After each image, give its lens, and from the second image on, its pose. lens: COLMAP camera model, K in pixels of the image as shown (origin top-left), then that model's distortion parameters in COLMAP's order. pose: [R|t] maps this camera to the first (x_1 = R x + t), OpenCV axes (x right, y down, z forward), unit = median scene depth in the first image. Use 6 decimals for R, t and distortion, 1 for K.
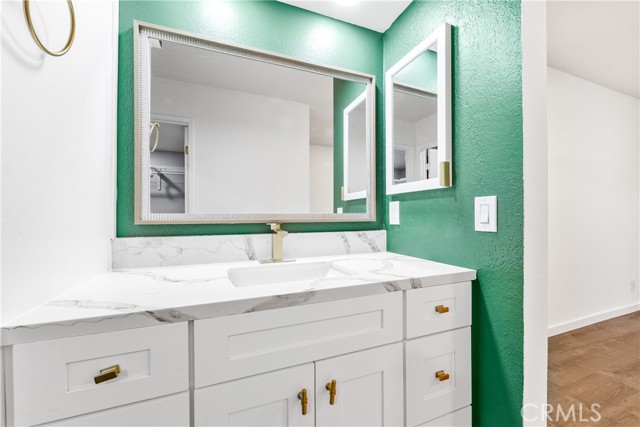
lens RADIAL K [[255.8, 0, 320.6], [0, 255.8, 215.1], [0, 0, 1]] dist [-0.001273, -0.000357]
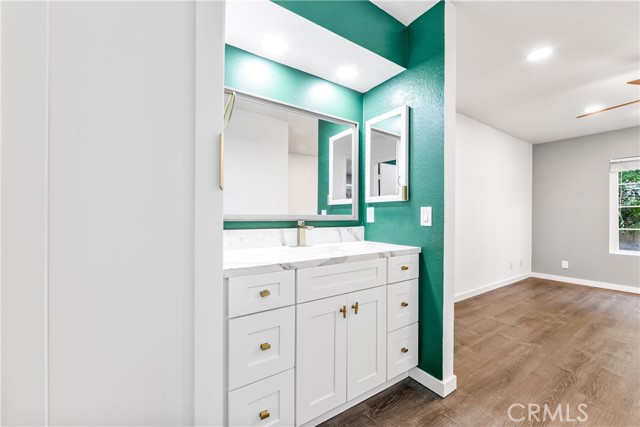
lens RADIAL K [[255.8, 0, 320.6], [0, 255.8, 215.1], [0, 0, 1]] dist [-0.001273, -0.000357]
pose [[0.977641, 0.009388, 0.210070, -0.369628], [-0.009653, 0.999953, 0.000236, -0.005372], [-0.210058, -0.002258, 0.977686, -0.488713]]
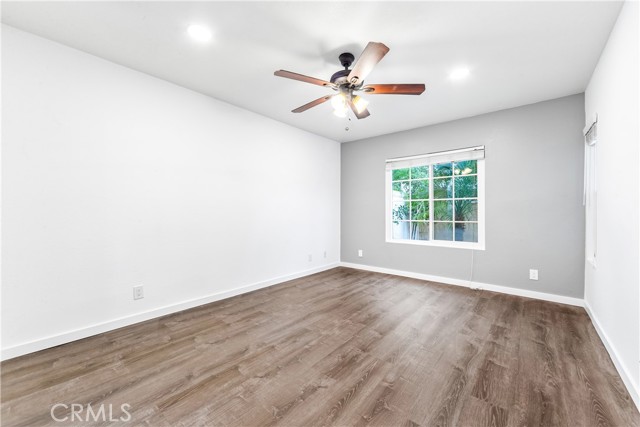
lens RADIAL K [[252.7, 0, 319.6], [0, 252.7, 211.1], [0, 0, 1]] dist [-0.001095, -0.000109]
pose [[0.882240, 0.000251, 0.470799, 1.376022], [-0.000038, 1.000000, -0.000461, 0.003976], [-0.470799, 0.000389, 0.882240, -0.867799]]
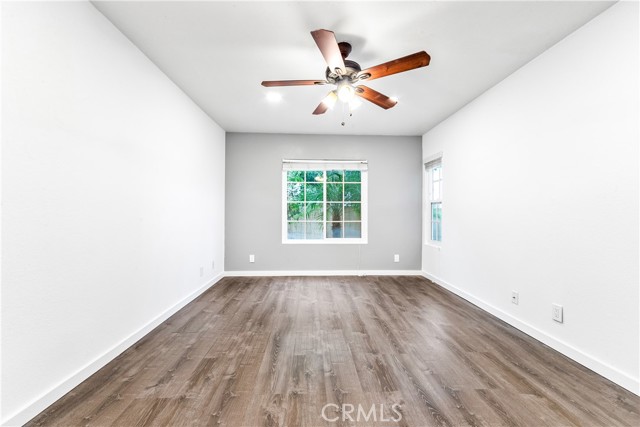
lens RADIAL K [[252.7, 0, 319.6], [0, 252.7, 211.1], [0, 0, 1]] dist [-0.001095, -0.000109]
pose [[0.333149, 0.008595, 0.942835, 0.743903], [-0.006612, 0.999955, -0.006779, 0.011649], [-0.942851, -0.003976, 0.333191, 0.244227]]
